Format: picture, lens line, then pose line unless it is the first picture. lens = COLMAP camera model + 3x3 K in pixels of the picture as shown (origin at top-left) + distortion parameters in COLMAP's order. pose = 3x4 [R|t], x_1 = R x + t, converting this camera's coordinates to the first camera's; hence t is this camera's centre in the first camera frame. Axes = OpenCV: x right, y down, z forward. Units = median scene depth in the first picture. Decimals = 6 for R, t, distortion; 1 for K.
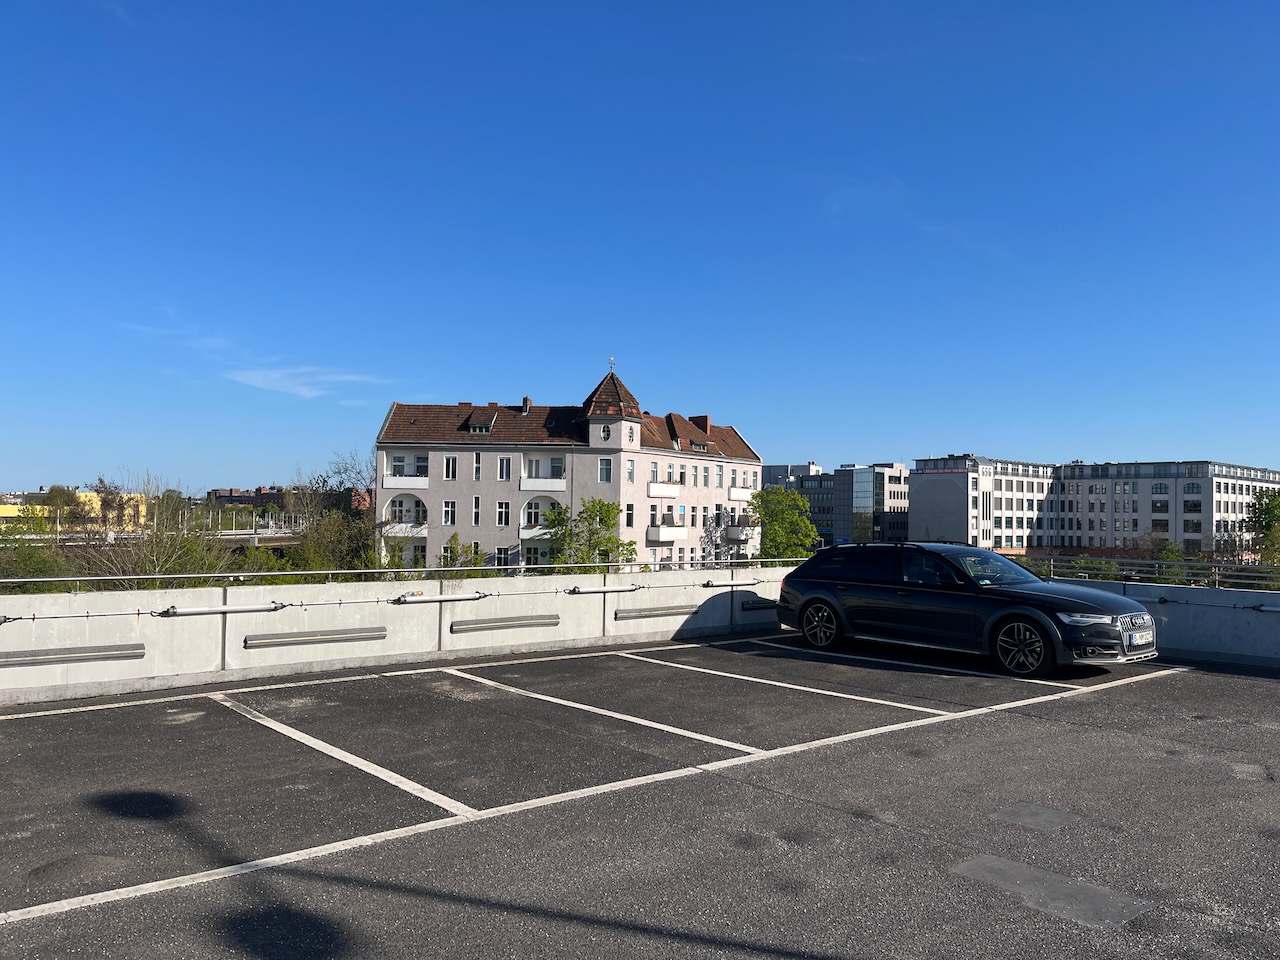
lens RADIAL K [[974.1, 0, 646.8], [0, 974.1, 486.6], [0, 0, 1]] dist [0.076129, -0.092423]
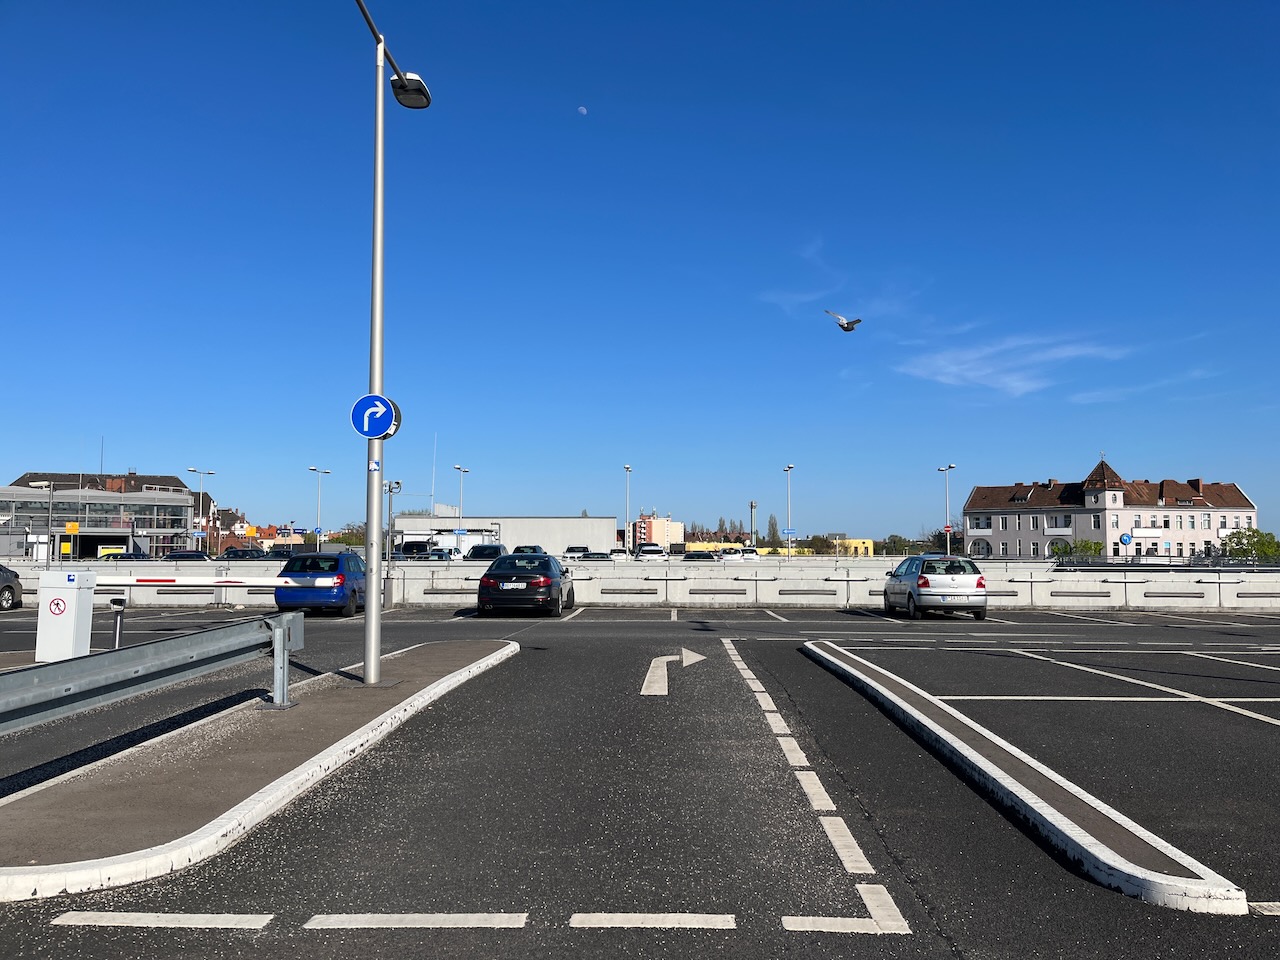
lens RADIAL K [[963.9, 0, 650.6], [0, 963.9, 483.5], [0, 0, 1]] dist [0.046619, -0.002091]
pose [[0.744174, -0.059985, -0.665287, 0.468877], [0.029931, 0.997954, -0.056500, -0.010112], [0.667315, 0.022133, 0.744446, -0.690148]]
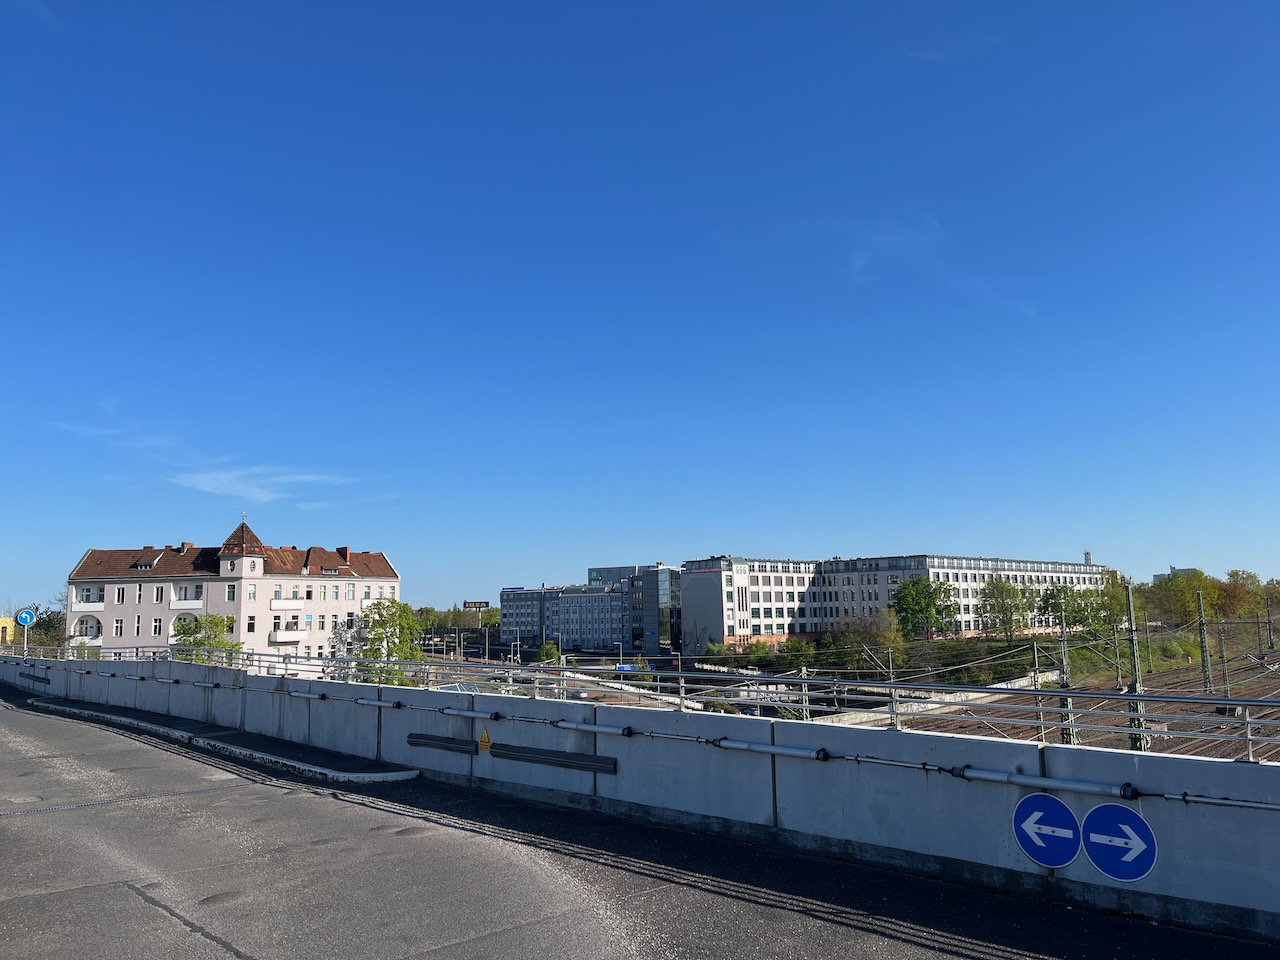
lens RADIAL K [[974.1, 0, 646.8], [0, 974.1, 486.6], [0, 0, 1]] dist [0.076129, -0.092423]
pose [[0.999229, -0.035086, 0.017596, 0.511788], [0.036672, 0.994325, -0.099865, -0.004677], [-0.013993, 0.100433, 0.994845, -0.419852]]
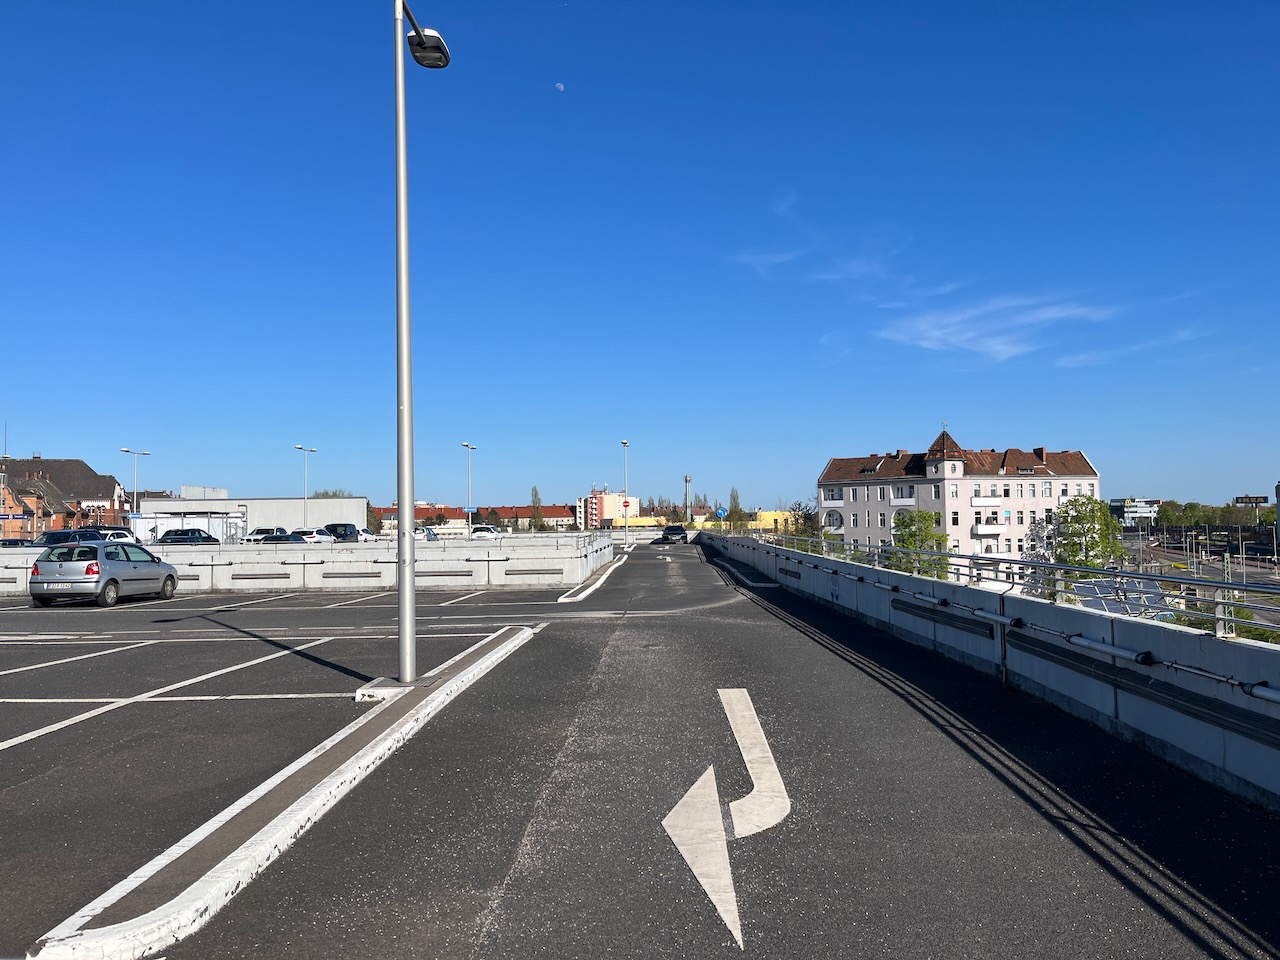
lens RADIAL K [[974.1, 0, 646.8], [0, 974.1, 486.6], [0, 0, 1]] dist [0.076129, -0.092423]
pose [[0.747382, -0.052107, -0.662348, 0.653704], [0.046238, 0.998582, -0.026384, -0.003997], [0.662784, -0.010907, 0.748732, -0.536695]]
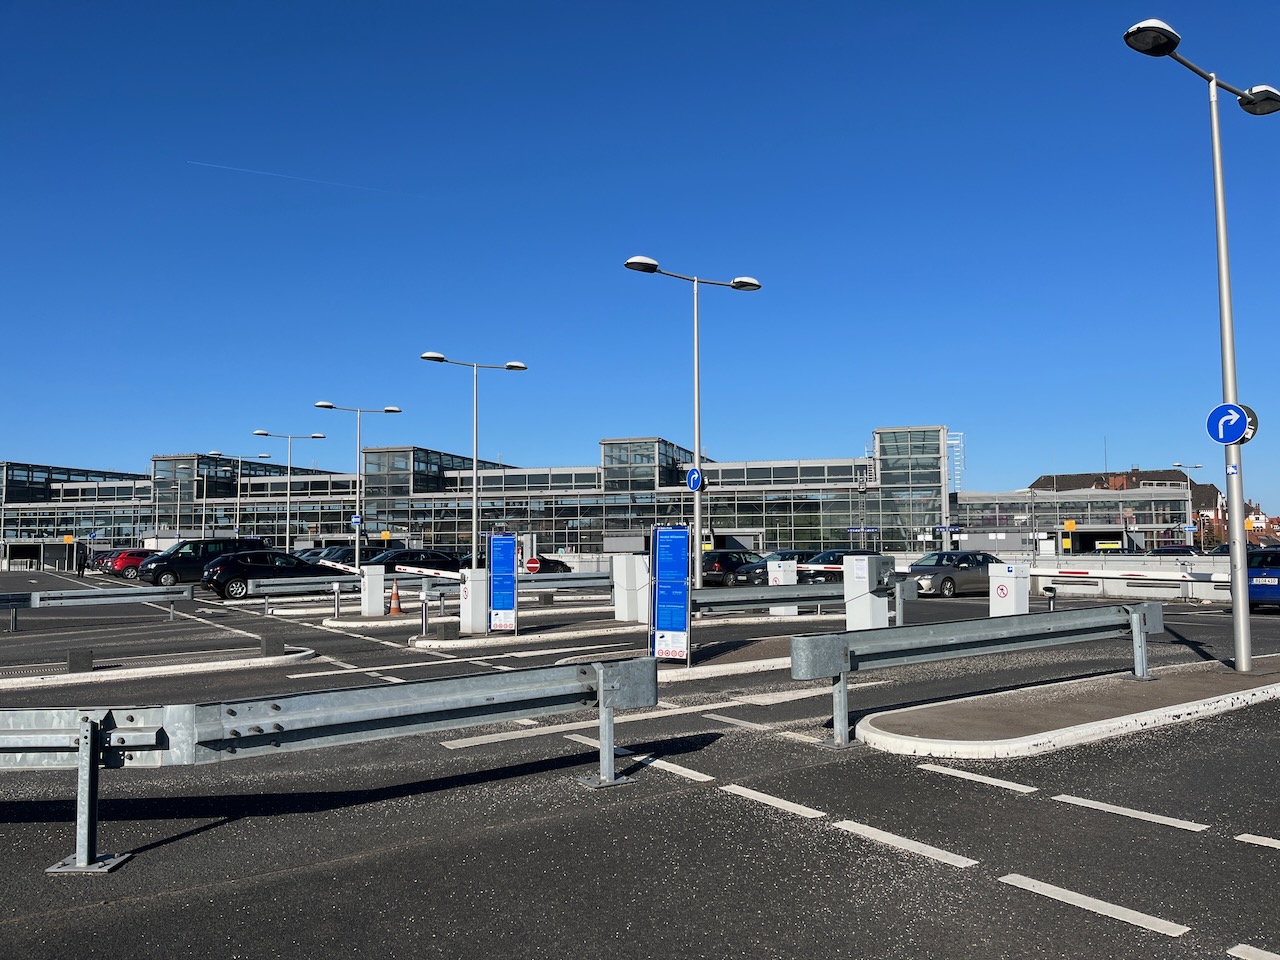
lens RADIAL K [[985.7, 0, 662.4], [0, 985.7, 481.5], [0, 0, 1]] dist [0.002876, -0.009049]
pose [[-0.106478, -0.080228, -0.991073, 0.514710], [0.033834, 0.995870, -0.084251, -0.010010], [0.993739, -0.042503, -0.103324, -0.683942]]
